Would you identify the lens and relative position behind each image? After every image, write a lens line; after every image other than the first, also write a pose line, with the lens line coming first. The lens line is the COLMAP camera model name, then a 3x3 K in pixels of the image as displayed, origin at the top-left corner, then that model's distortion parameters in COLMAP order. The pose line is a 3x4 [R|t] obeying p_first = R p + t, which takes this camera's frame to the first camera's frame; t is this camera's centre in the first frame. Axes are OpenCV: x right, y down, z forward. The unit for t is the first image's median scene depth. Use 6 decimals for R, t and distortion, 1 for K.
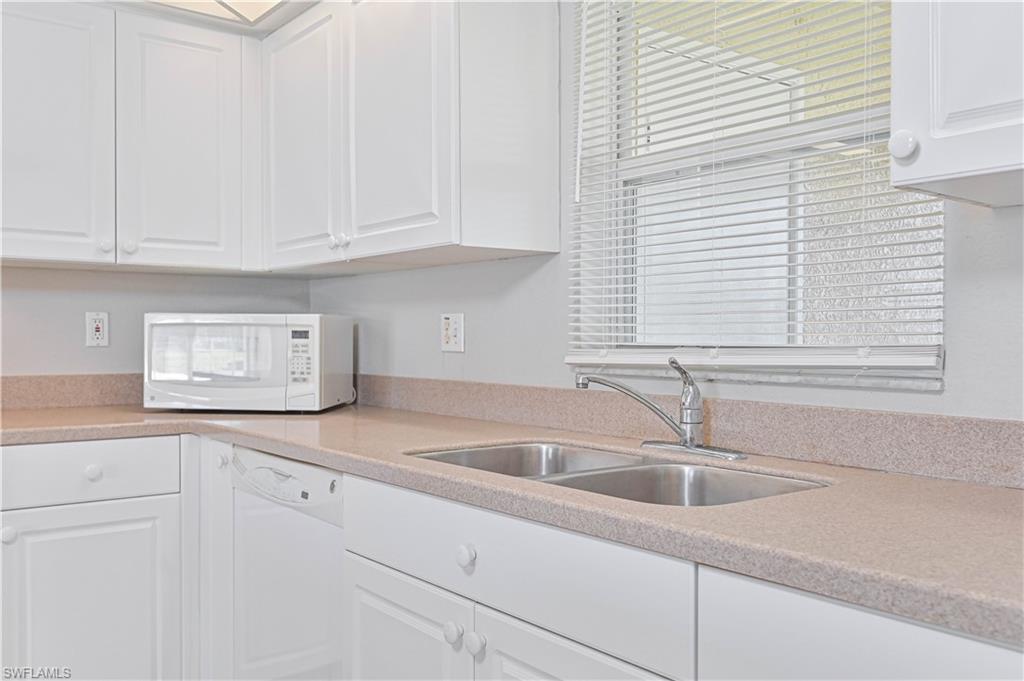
lens RADIAL K [[960.1, 0, 512.0], [0, 960.1, 334.2], [0, 0, 1]] dist [-0.011205, 0.000000]
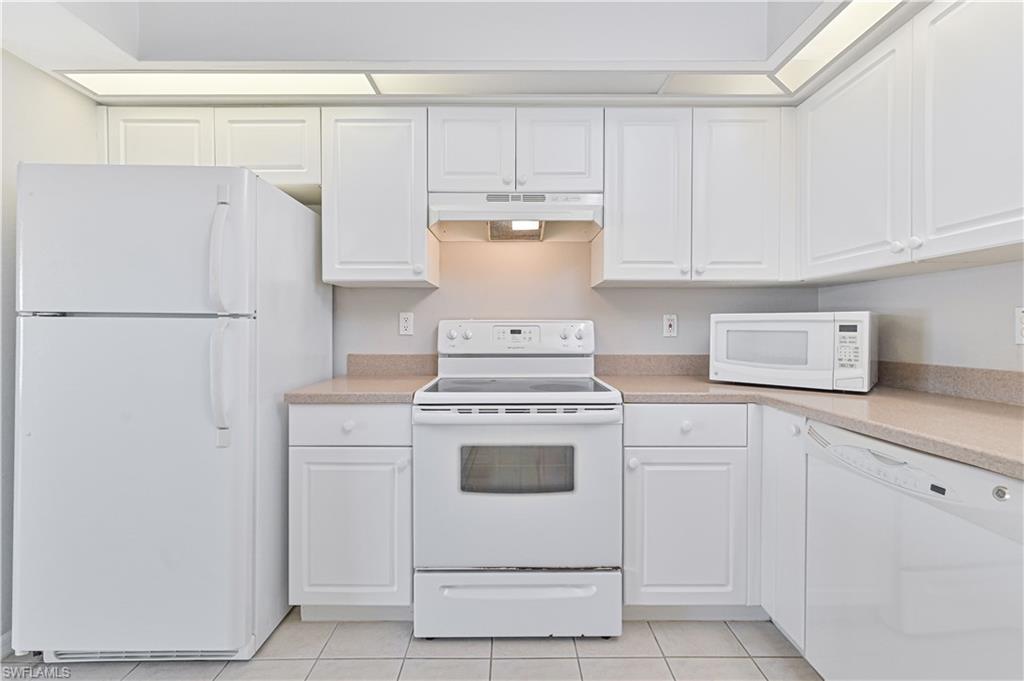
lens RADIAL K [[463.5, 0, 514.8], [0, 463.5, 335.5], [0, 0, 1]] dist [-0.000508, 0.000186]
pose [[0.808820, 0.007400, -0.588010, -0.216698], [-0.002542, 0.999955, 0.009089, 0.005139], [0.588051, -0.005857, 0.808802, 0.271633]]
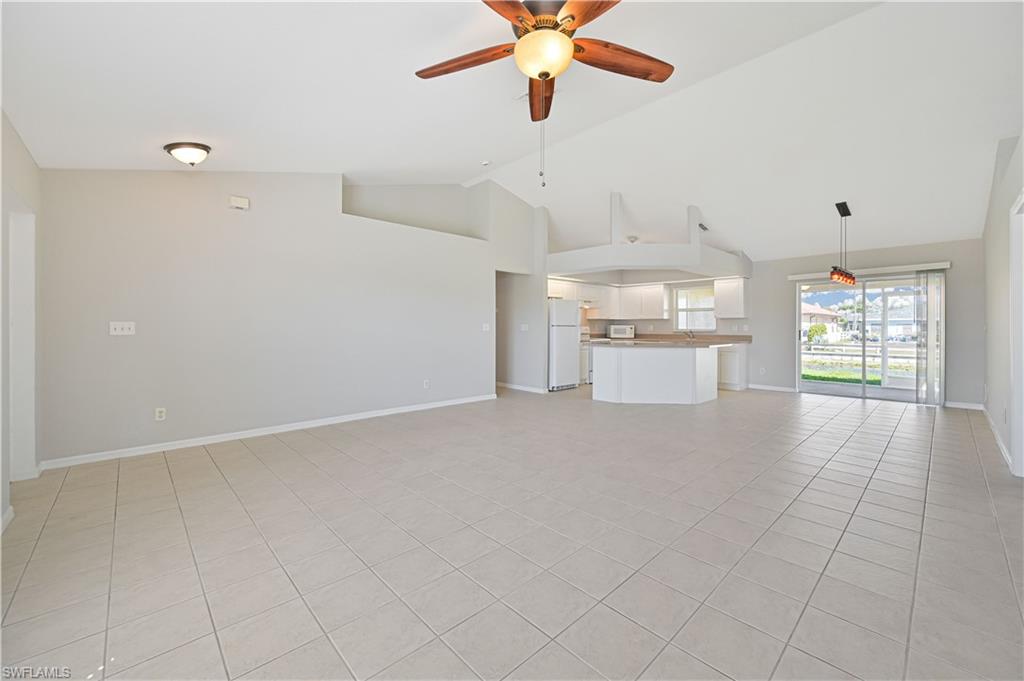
lens RADIAL K [[409.1, 0, 511.0], [0, 409.1, 331.7], [0, 0, 1]] dist [-0.002352, 0.000542]
pose [[0.992725, -0.004253, 0.120332, -1.612005], [0.003427, 0.999969, 0.007069, 0.002010], [-0.120359, -0.006606, 0.992708, -2.230221]]
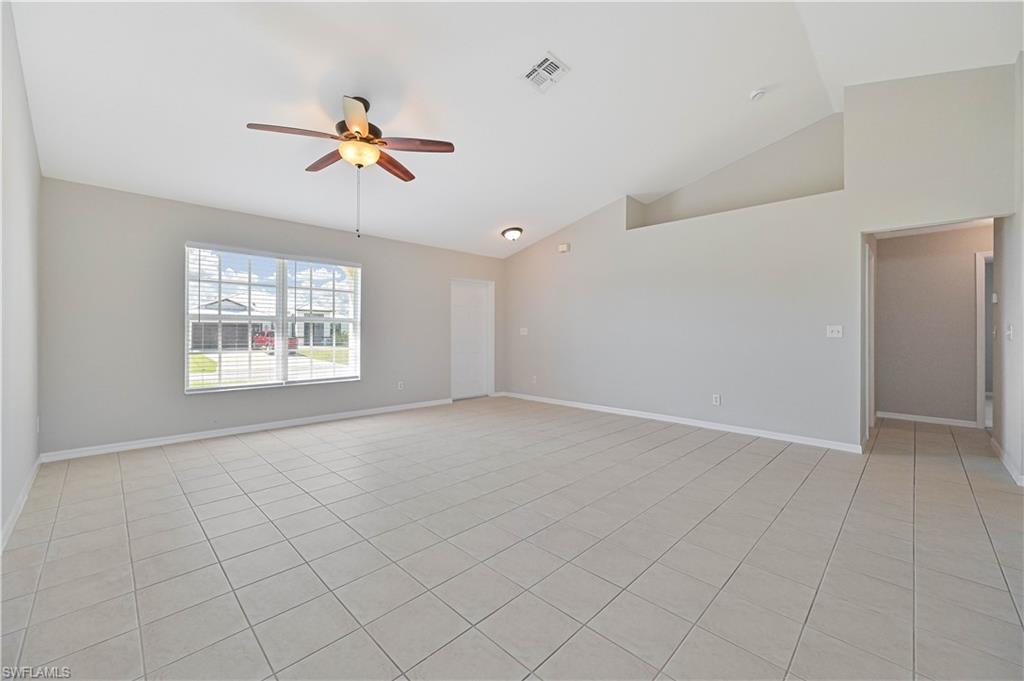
lens RADIAL K [[409.1, 0, 517.5], [0, 409.1, 340.7], [0, 0, 1]] dist [-0.002352, 0.000542]
pose [[0.166132, 0.023391, -0.985826, -0.200590], [-0.006446, 0.999723, 0.022635, 0.005586], [0.986083, 0.002594, 0.166236, -1.197685]]
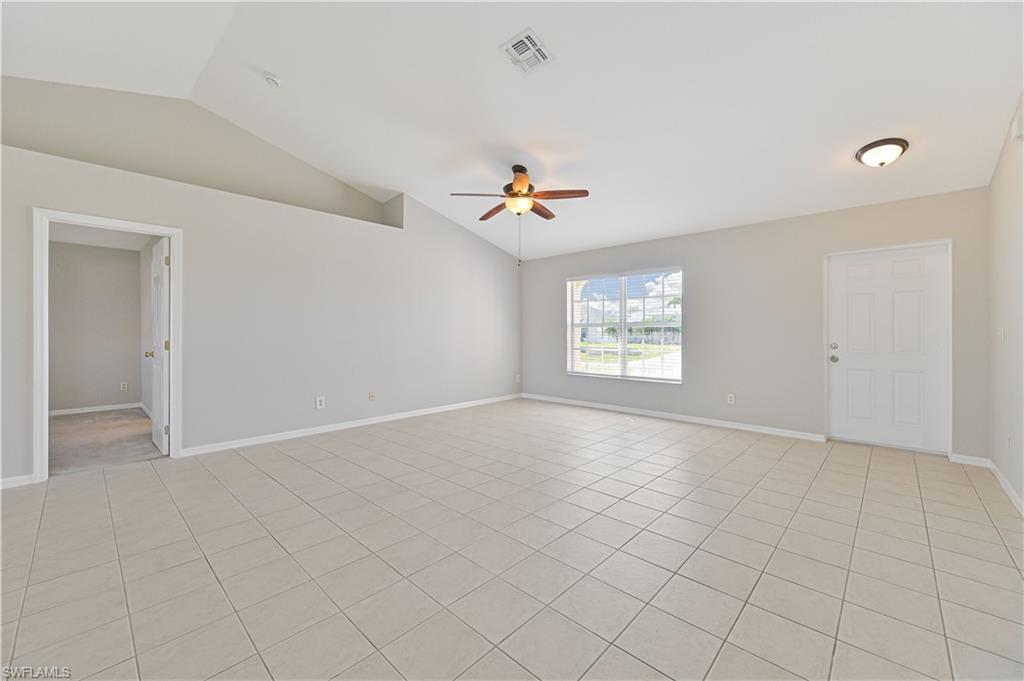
lens RADIAL K [[409.1, 0, 512.0], [0, 409.1, 337.1], [0, 0, 1]] dist [-0.002352, 0.000542]
pose [[-0.983141, -0.001723, -0.182841, -1.111548], [-0.003381, 0.999956, 0.008757, 0.008830], [0.182818, 0.009228, -0.983104, 0.117341]]
